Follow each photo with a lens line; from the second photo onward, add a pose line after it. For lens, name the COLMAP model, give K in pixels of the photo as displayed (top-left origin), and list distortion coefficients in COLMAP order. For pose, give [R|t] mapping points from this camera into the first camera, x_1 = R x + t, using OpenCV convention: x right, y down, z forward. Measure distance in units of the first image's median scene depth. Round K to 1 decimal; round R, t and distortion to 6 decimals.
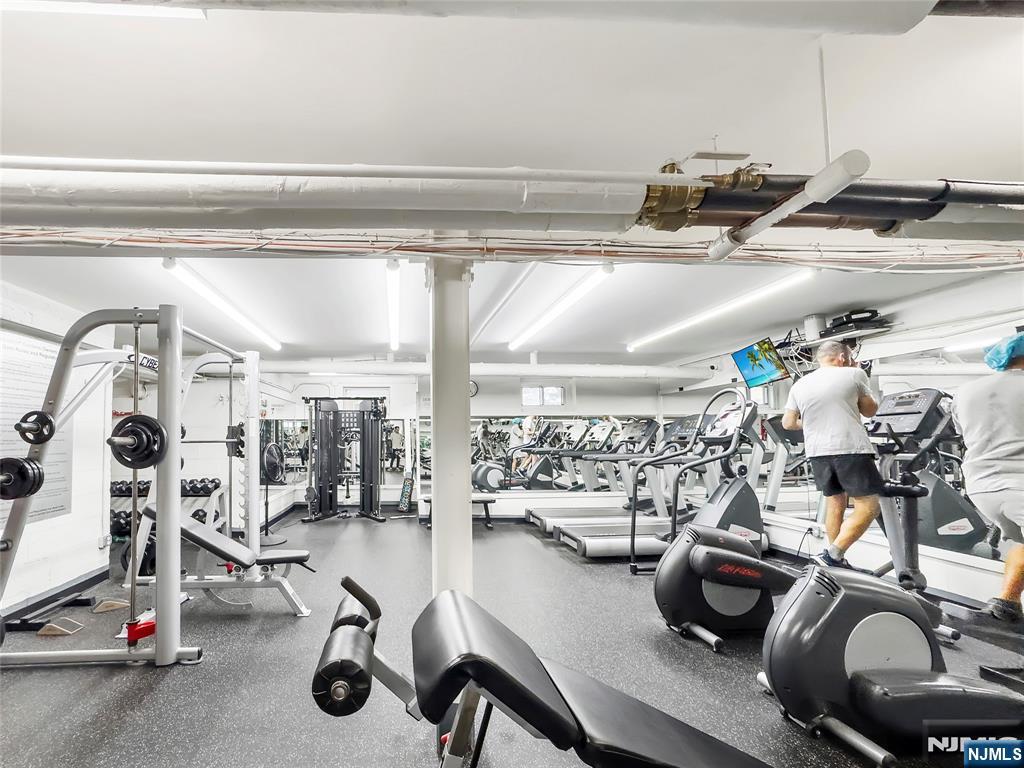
lens RADIAL K [[457.7, 0, 507.7], [0, 457.7, 419.2], [0, 0, 1]] dist [-0.041001, 0.019376]
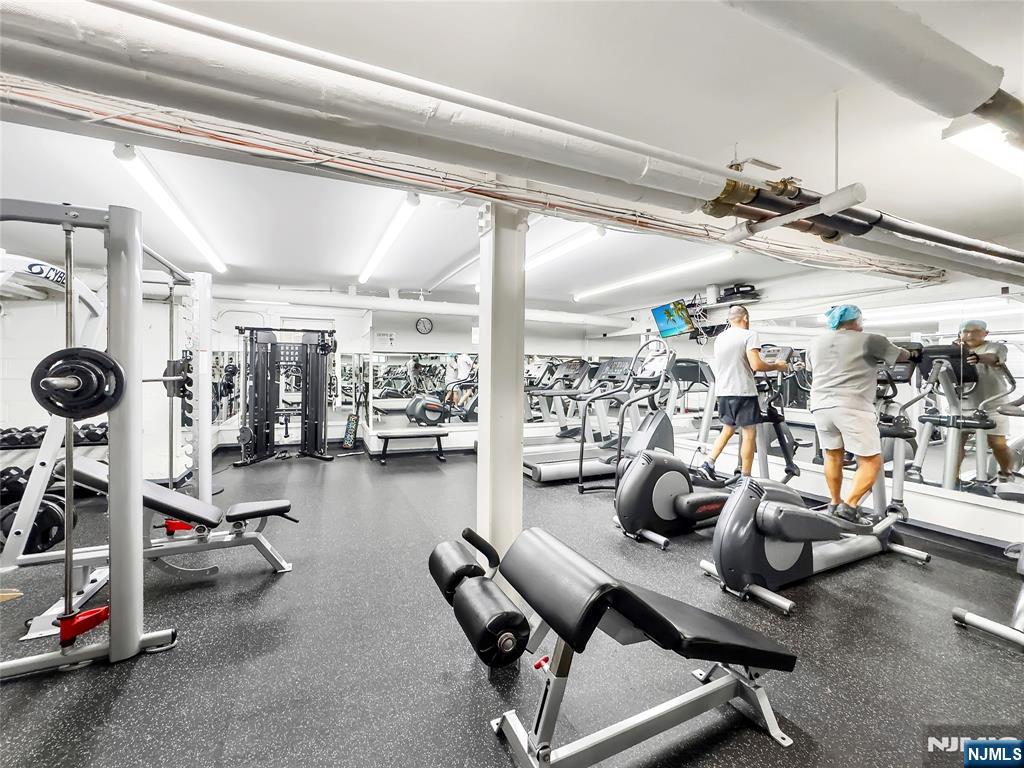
lens RADIAL K [[420.0, 0, 512.4], [0, 420.0, 369.6], [0, 0, 1]] dist [-0.035849, 0.013383]
pose [[0.935917, 0.014092, 0.351939, -0.294945], [-0.031165, 0.998593, 0.042894, -0.020263], [-0.350840, -0.051113, 0.935040, 0.070240]]
